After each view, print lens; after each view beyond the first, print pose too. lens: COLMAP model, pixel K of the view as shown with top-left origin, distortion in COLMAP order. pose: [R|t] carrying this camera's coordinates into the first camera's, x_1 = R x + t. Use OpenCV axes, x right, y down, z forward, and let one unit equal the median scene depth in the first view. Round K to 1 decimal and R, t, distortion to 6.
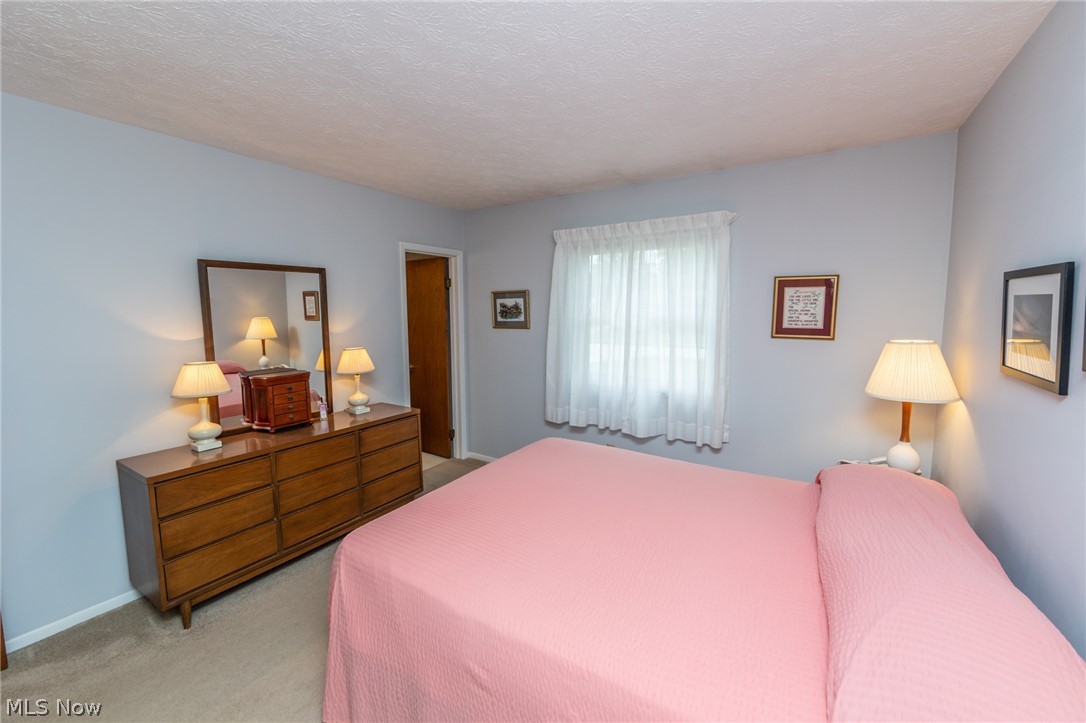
lens RADIAL K [[426.0, 0, 550.3], [0, 426.0, 350.8], [0, 0, 1]] dist [-0.000954, 0.000076]
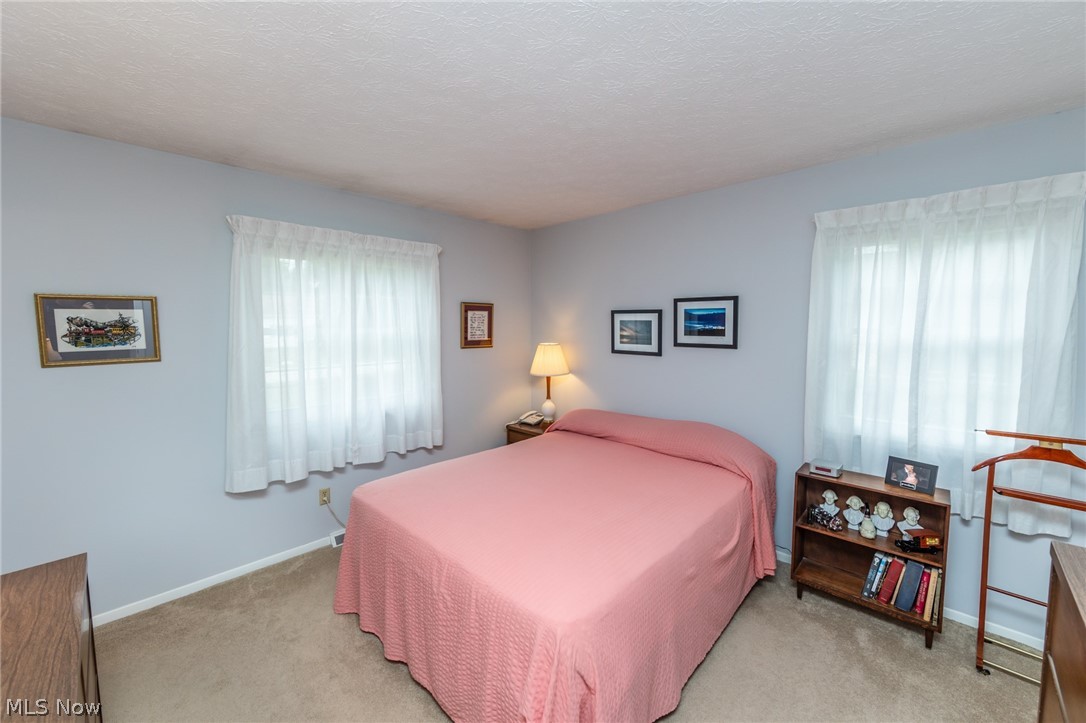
lens RADIAL K [[425.5, 0, 543.5], [0, 425.5, 354.0], [0, 0, 1]] dist [-0.003058, 0.000132]
pose [[0.207274, -0.064087, 0.976181, -0.658134], [0.100967, 0.993925, 0.043813, -0.042742], [-0.973059, 0.089481, 0.212486, 0.446238]]
